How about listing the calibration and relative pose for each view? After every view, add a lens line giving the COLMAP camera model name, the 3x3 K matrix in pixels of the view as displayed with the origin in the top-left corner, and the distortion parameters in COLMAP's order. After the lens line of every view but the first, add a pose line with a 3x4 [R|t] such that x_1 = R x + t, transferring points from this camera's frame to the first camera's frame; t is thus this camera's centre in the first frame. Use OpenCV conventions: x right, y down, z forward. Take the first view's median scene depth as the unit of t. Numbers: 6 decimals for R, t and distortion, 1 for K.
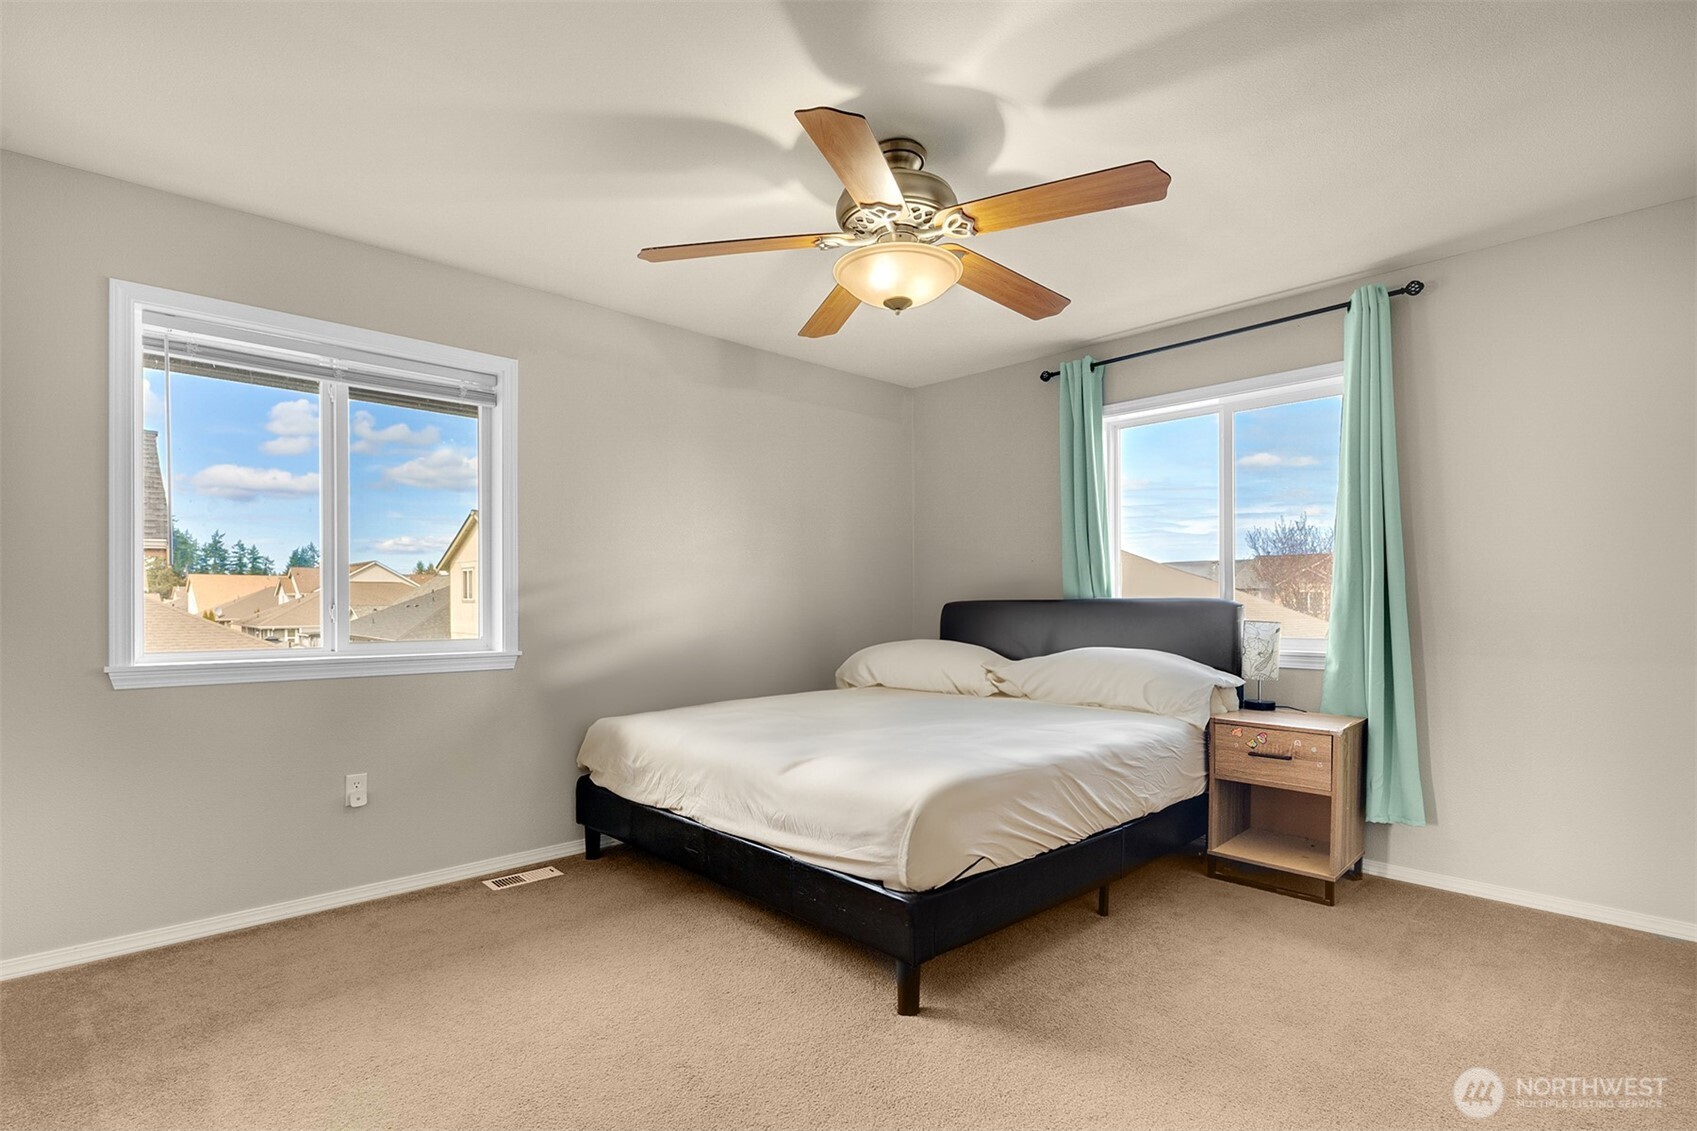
lens RADIAL K [[822.8, 0, 863.5], [0, 822.8, 604.1], [0, 0, 1]] dist [-0.004176, -0.000266]
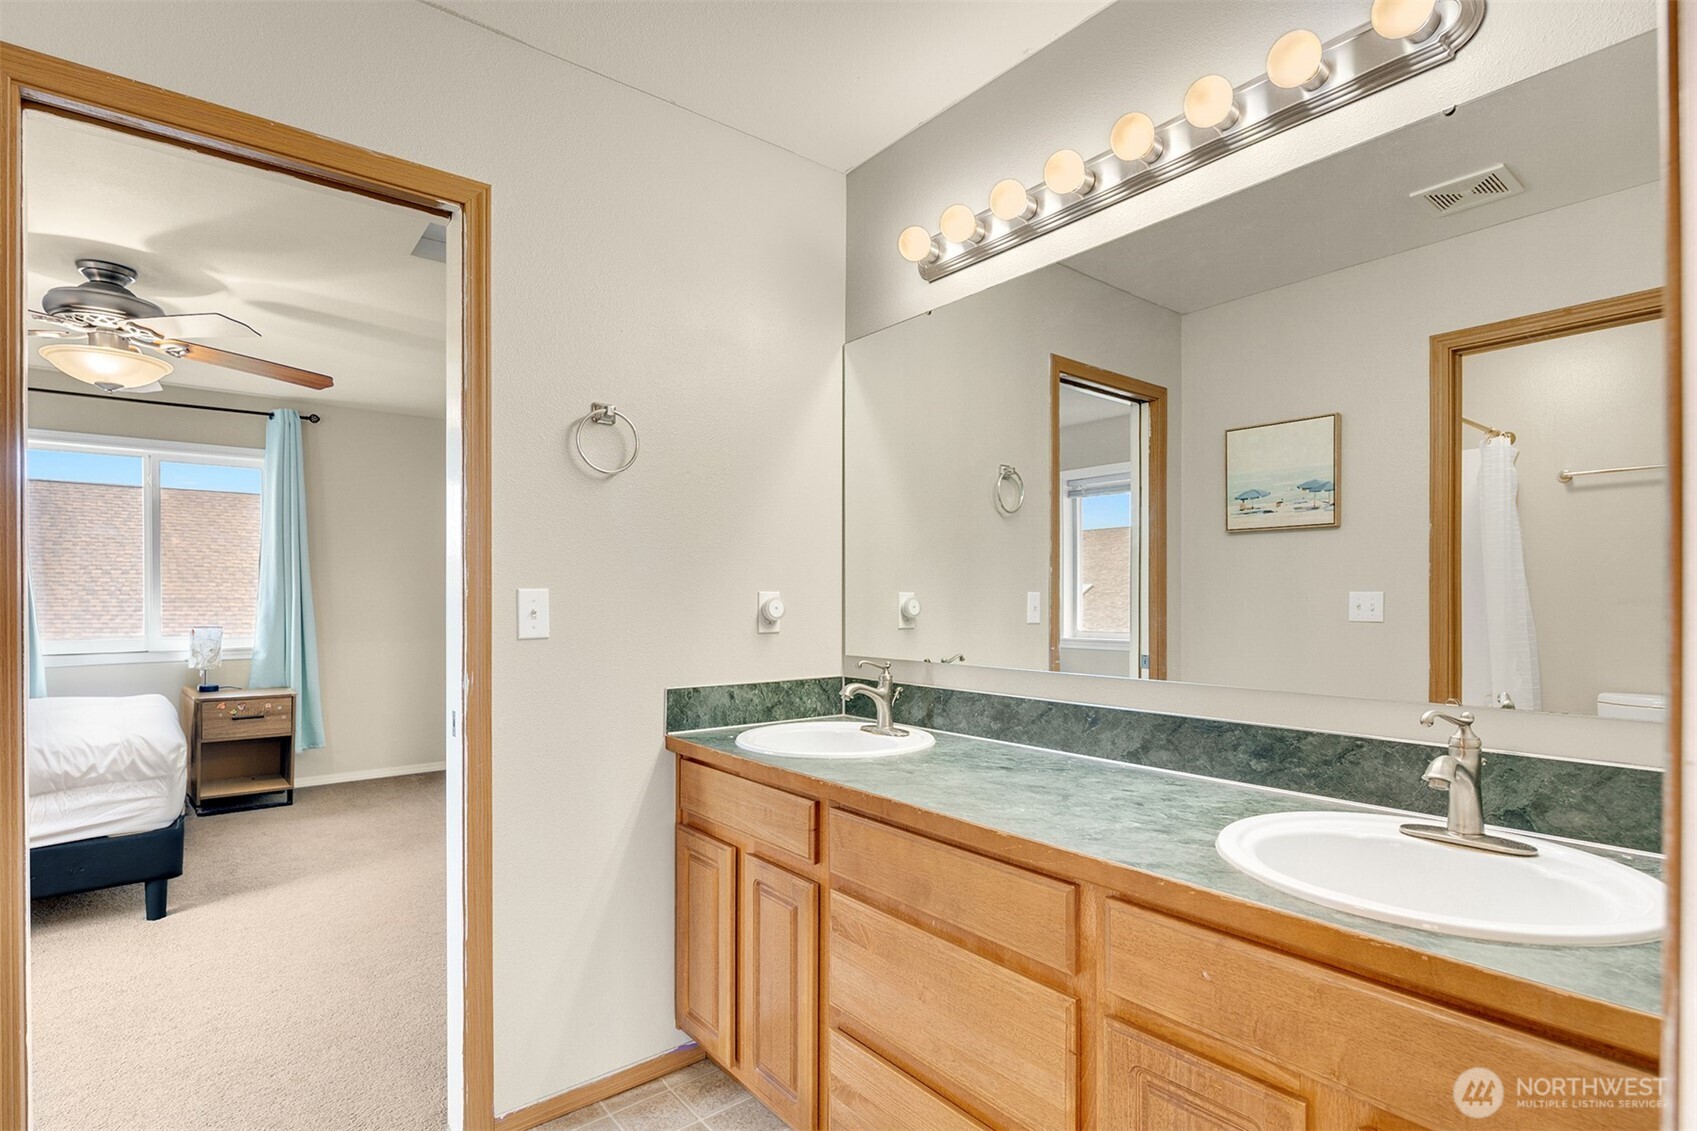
lens RADIAL K [[822.8, 0, 834.1], [0, 822.8, 604.6], [0, 0, 1]] dist [-0.004176, -0.000266]
pose [[0.104041, -0.006393, 0.994553, -0.843424], [0.007695, 0.999955, 0.005623, -0.017445], [-0.994543, 0.007068, 0.104085, -0.192583]]
